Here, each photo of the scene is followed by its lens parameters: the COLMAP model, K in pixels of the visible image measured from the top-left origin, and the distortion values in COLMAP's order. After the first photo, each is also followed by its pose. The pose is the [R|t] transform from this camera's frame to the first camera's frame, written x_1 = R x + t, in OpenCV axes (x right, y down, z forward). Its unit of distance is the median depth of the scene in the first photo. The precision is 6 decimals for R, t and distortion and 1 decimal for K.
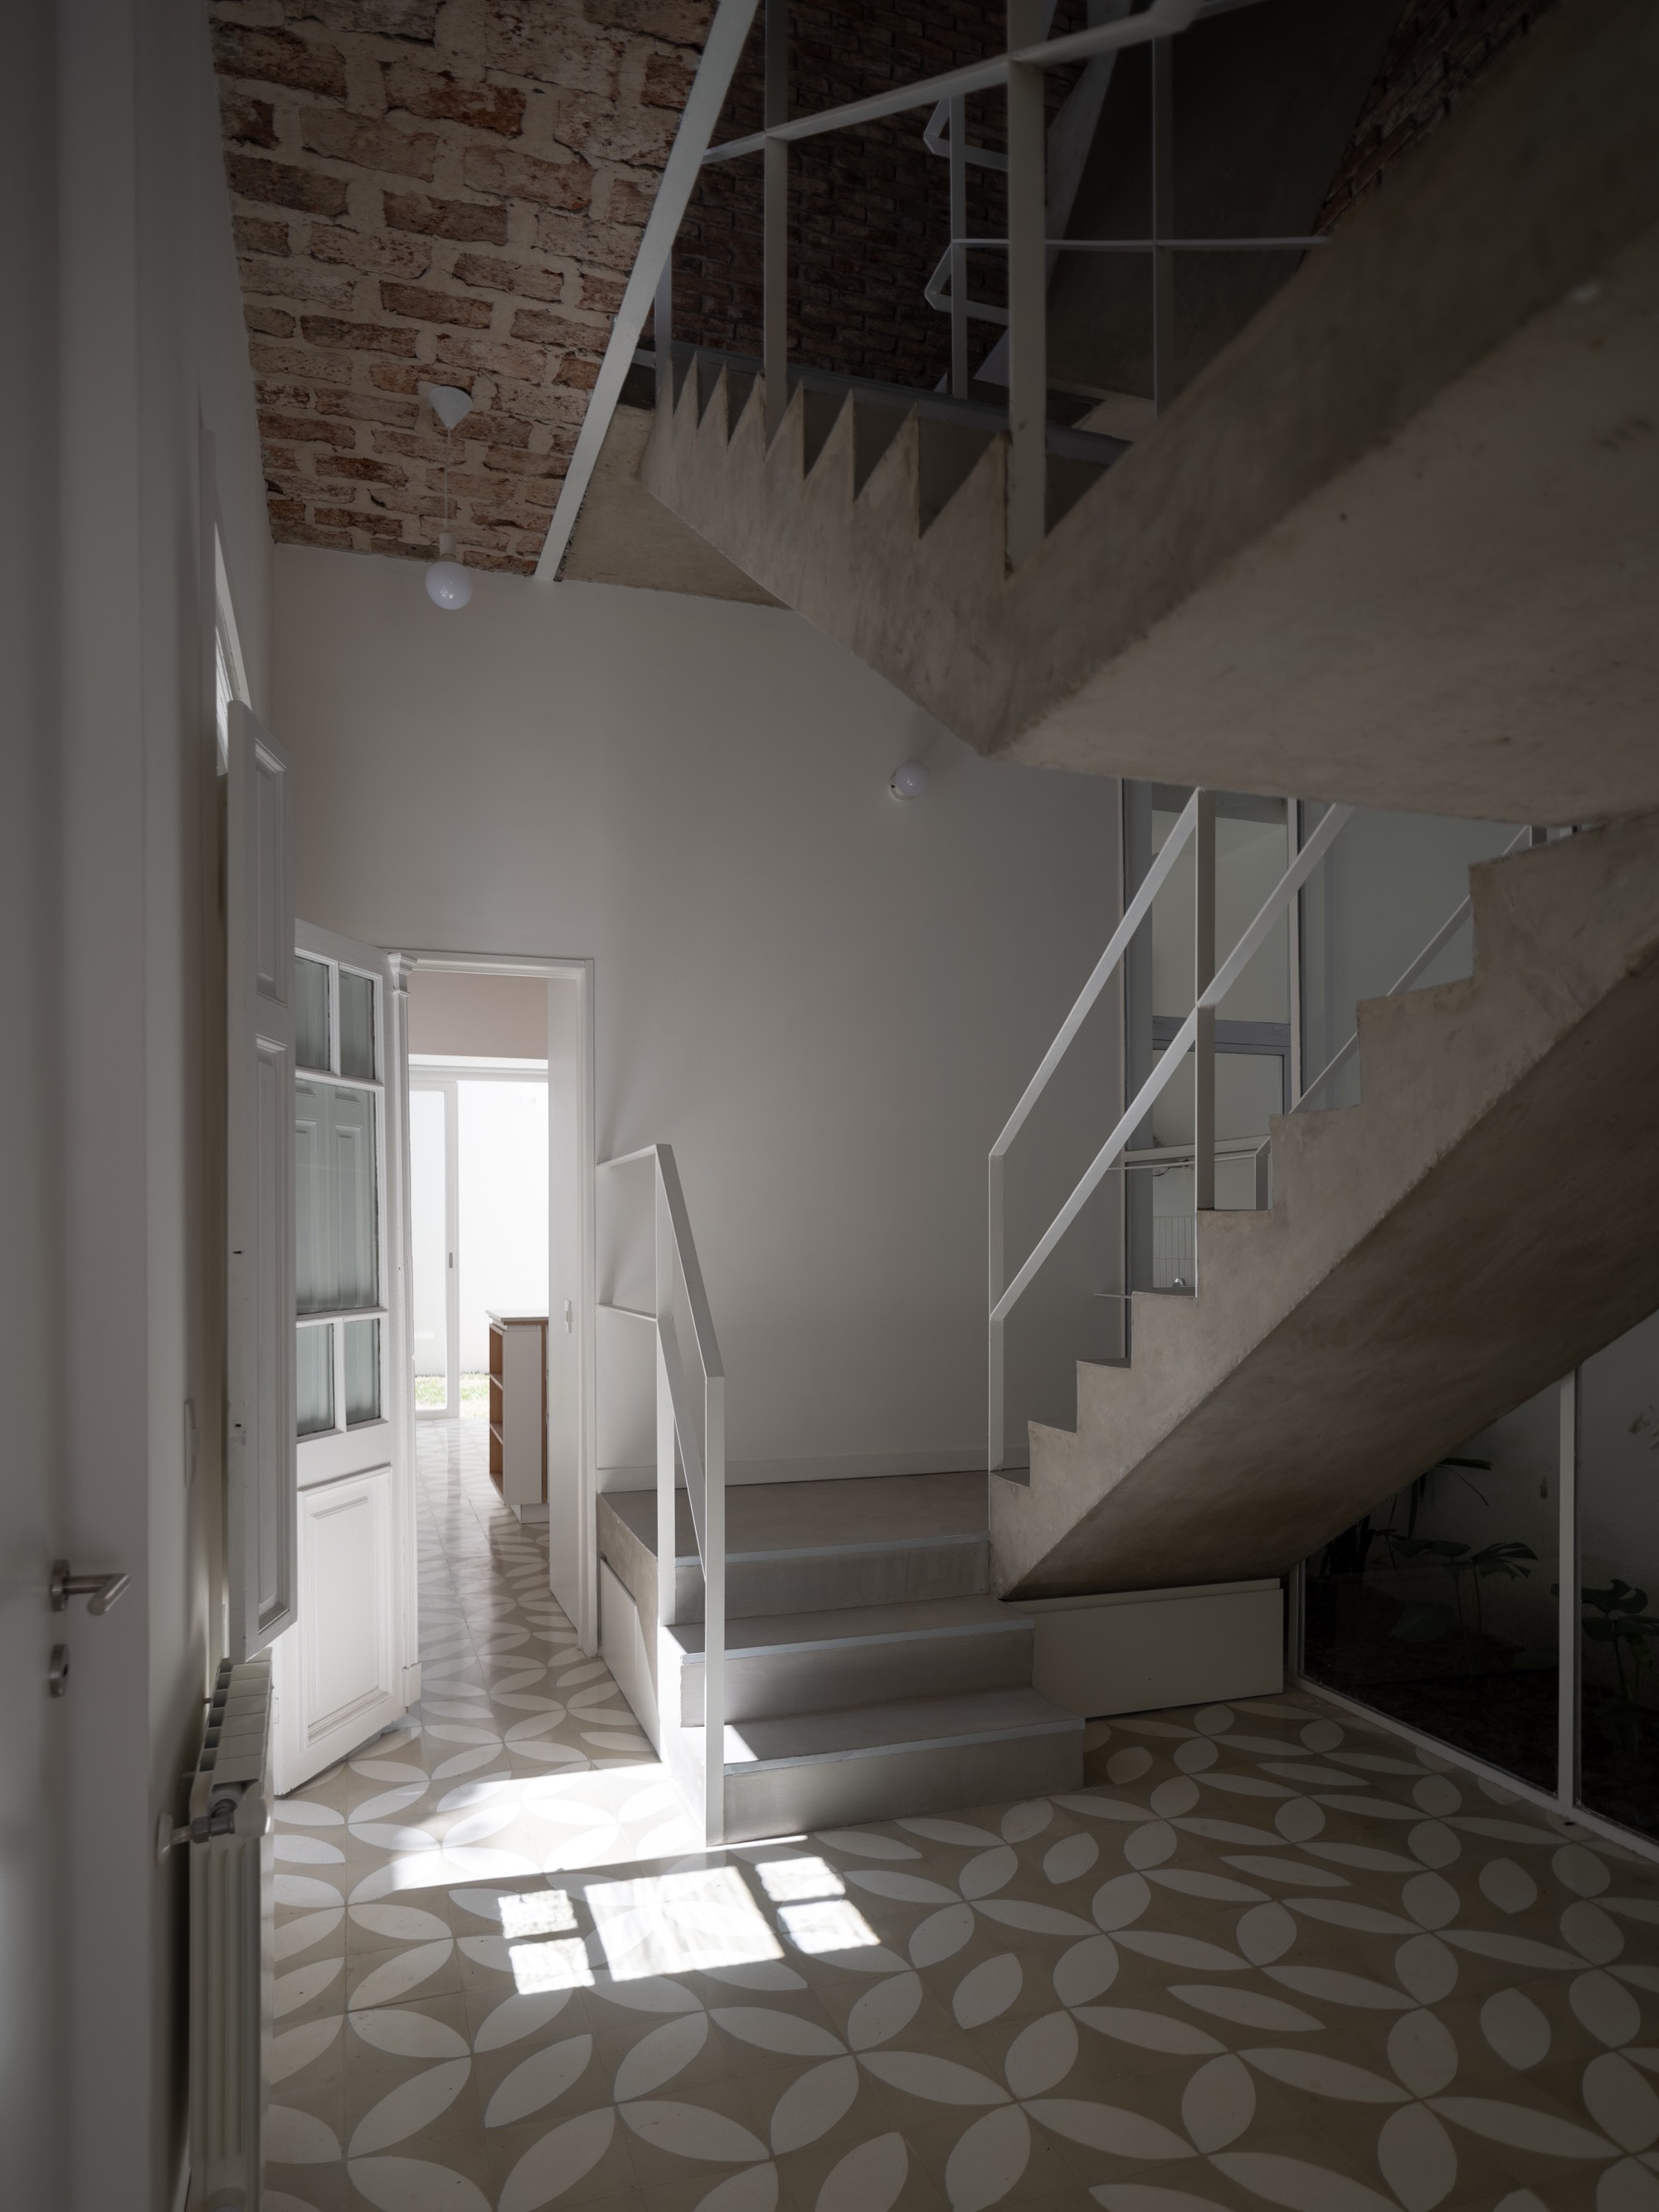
lens RADIAL K [[1397.4, 0, 831.5], [0, 1397.4, 1155.7], [0, 0, 1]] dist [0.013207, 0.002783]
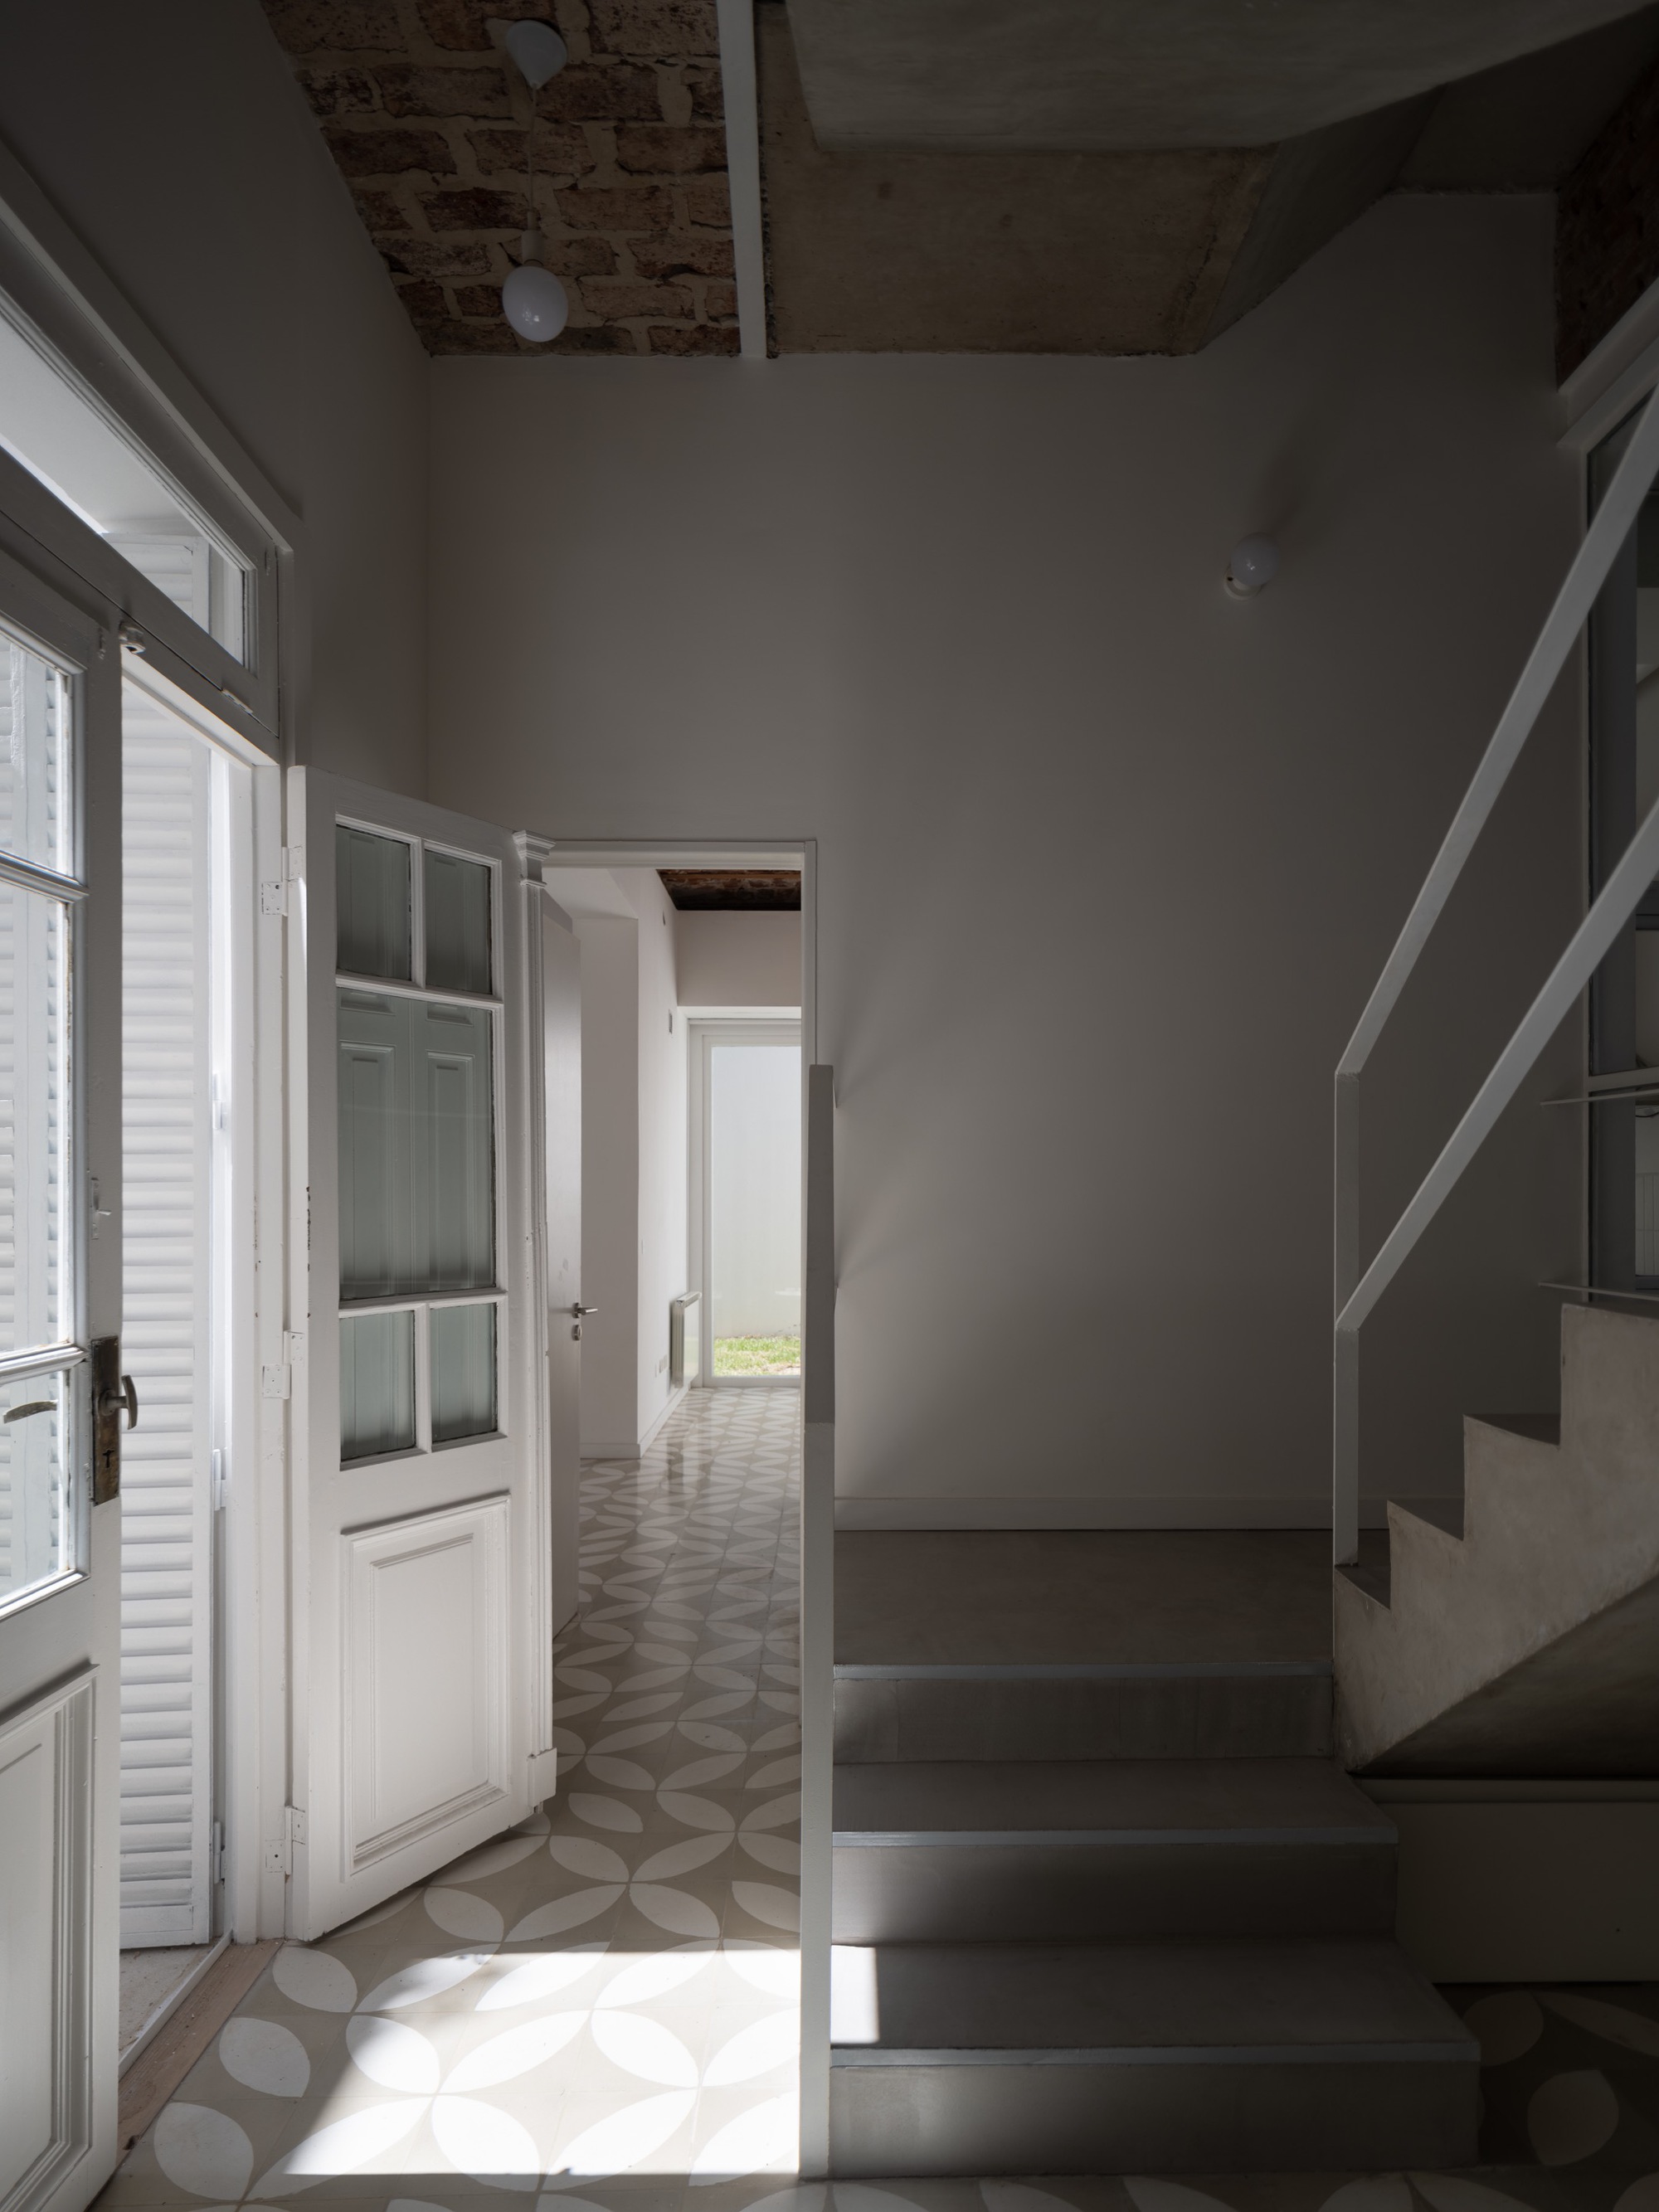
lens RADIAL K [[1397.4, 0, 831.5], [0, 1397.4, 1155.7], [0, 0, 1]] dist [0.013207, 0.002783]
pose [[0.953243, -0.006382, -0.302138, 0.088218], [0.014884, 0.999555, 0.025847, 0.017901], [0.301839, -0.029135, 0.952914, 0.322520]]
